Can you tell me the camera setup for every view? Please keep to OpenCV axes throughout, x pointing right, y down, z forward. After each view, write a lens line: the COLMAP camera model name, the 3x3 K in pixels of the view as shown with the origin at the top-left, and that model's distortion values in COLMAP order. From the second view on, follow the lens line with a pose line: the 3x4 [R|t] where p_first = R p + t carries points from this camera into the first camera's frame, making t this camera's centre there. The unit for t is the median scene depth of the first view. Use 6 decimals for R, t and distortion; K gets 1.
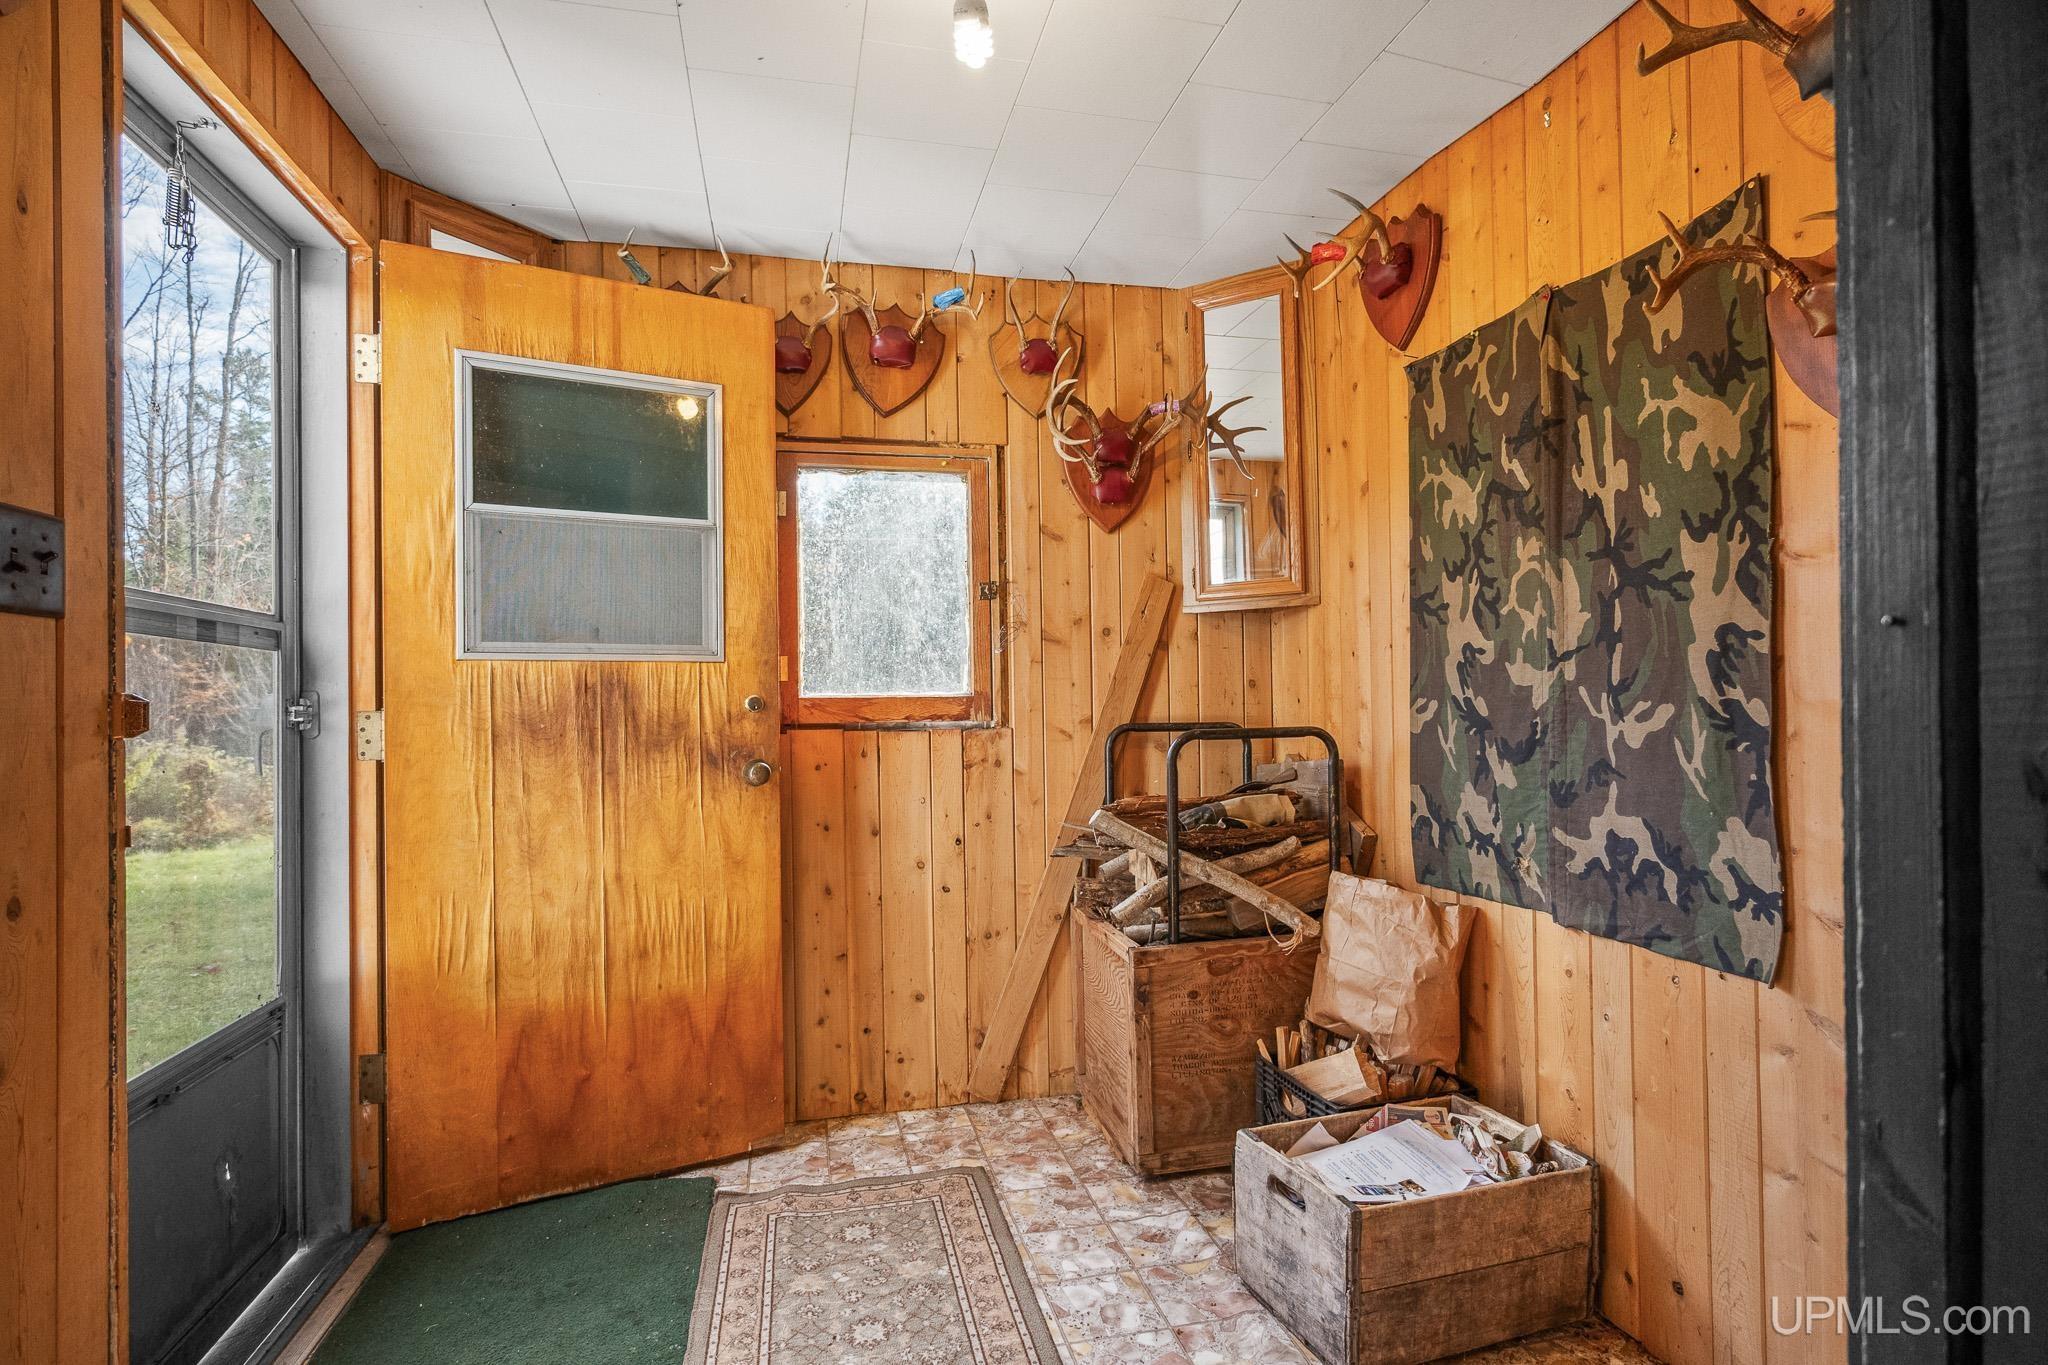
lens RADIAL K [[1032.8, 0, 1022.5], [0, 1032.8, 690.7], [0, 0, 1]] dist [-0.003089, 0.004216]
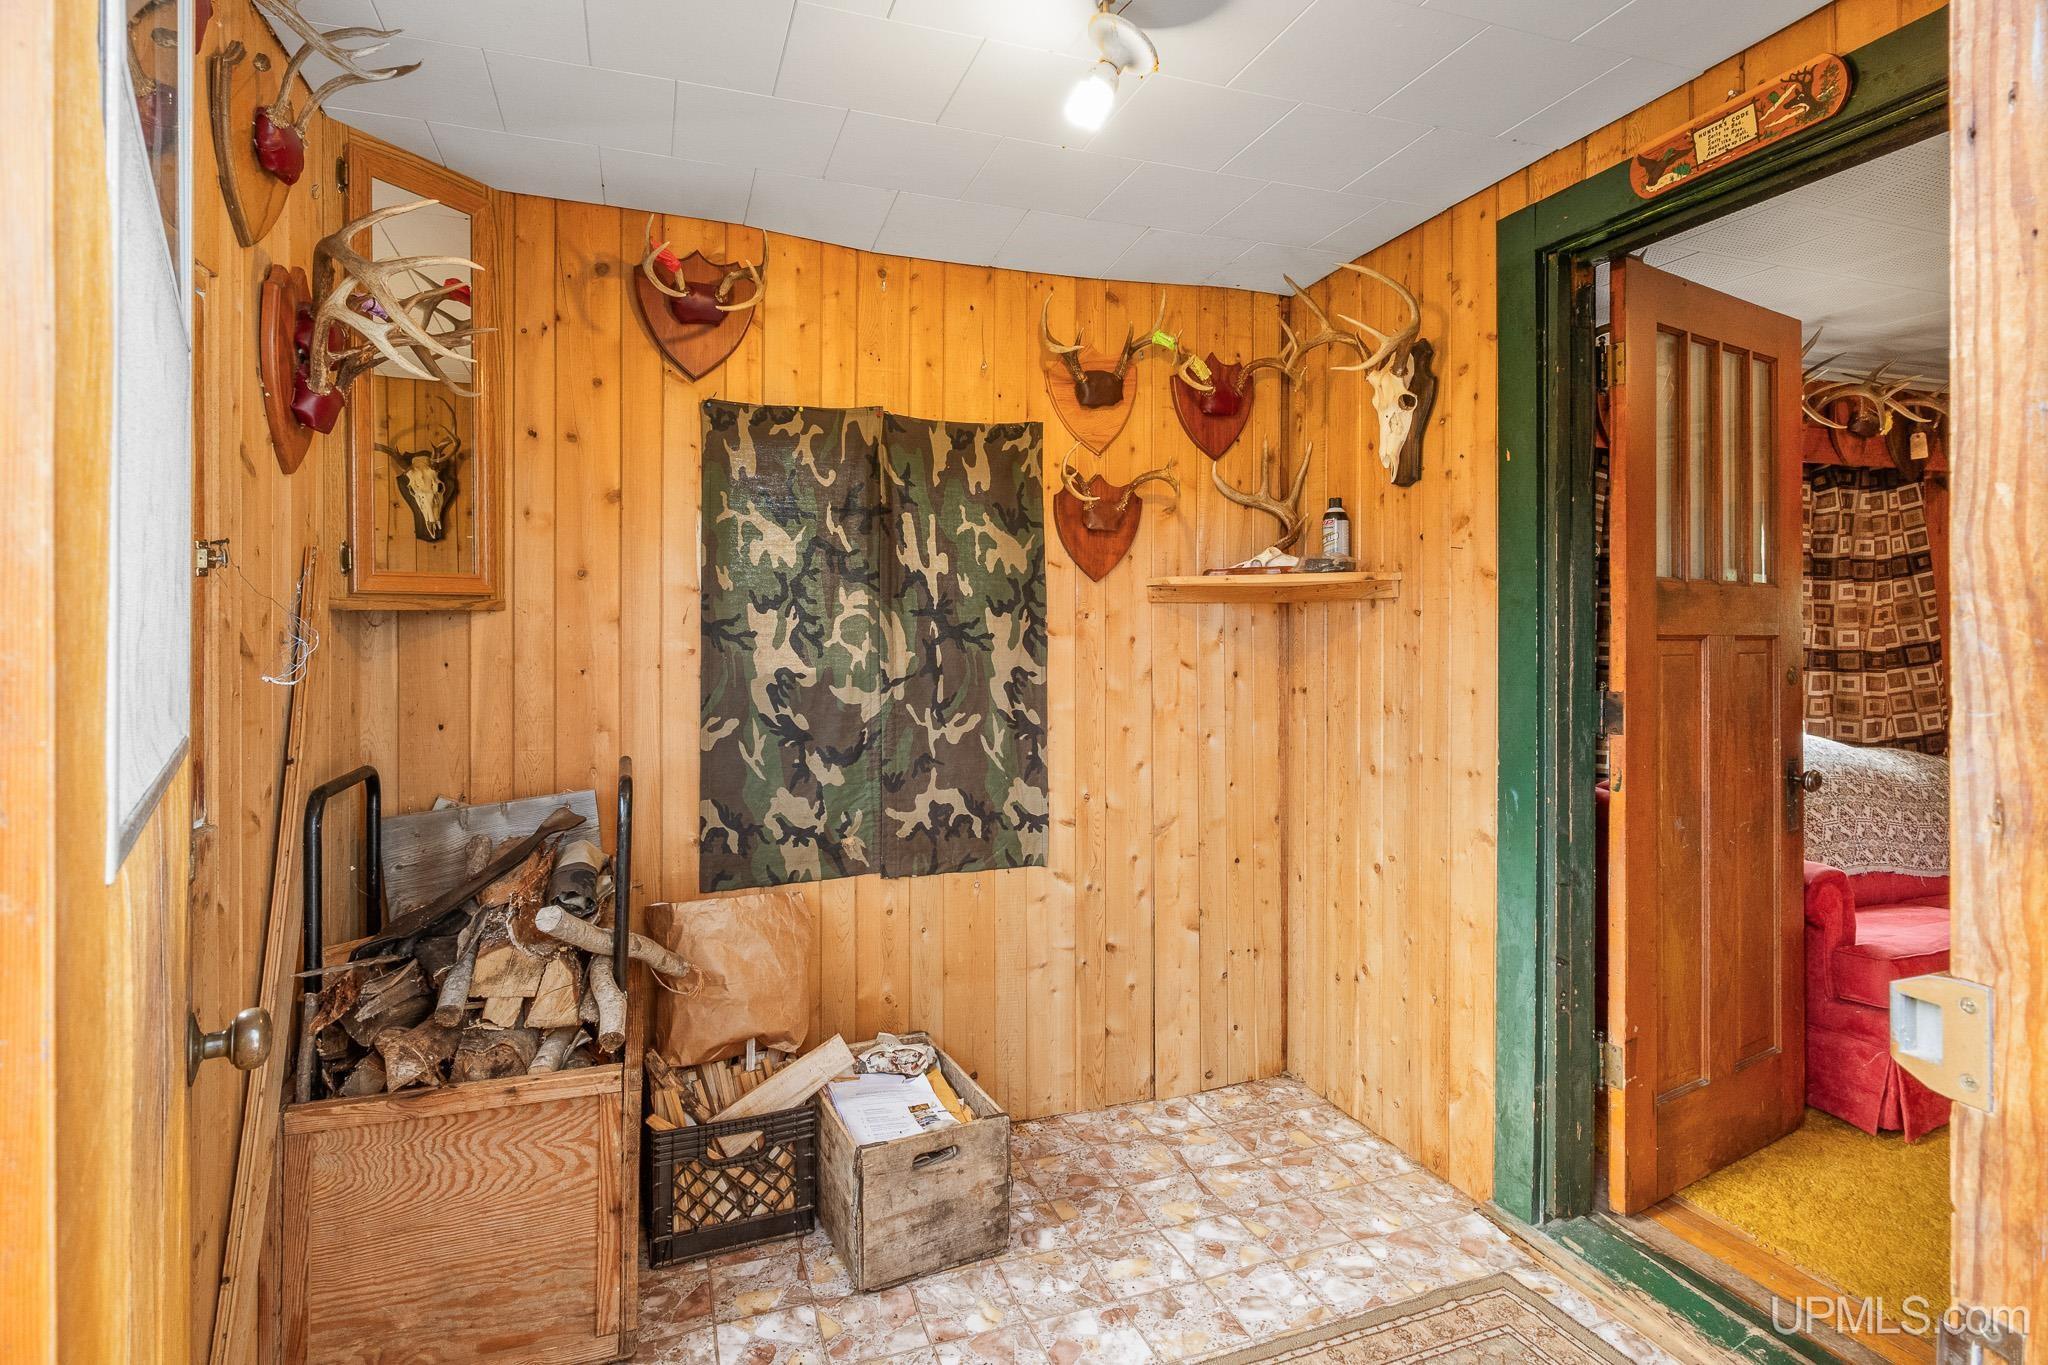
lens RADIAL K [[1032.8, 0, 1036.5], [0, 1032.8, 627.1], [0, 0, 1]] dist [-0.003089, 0.004216]
pose [[-0.128839, 0.012116, 0.991592, -0.779676], [-0.007596, 0.999884, -0.013204, -0.080978], [-0.991636, -0.009234, -0.128732, 0.884838]]
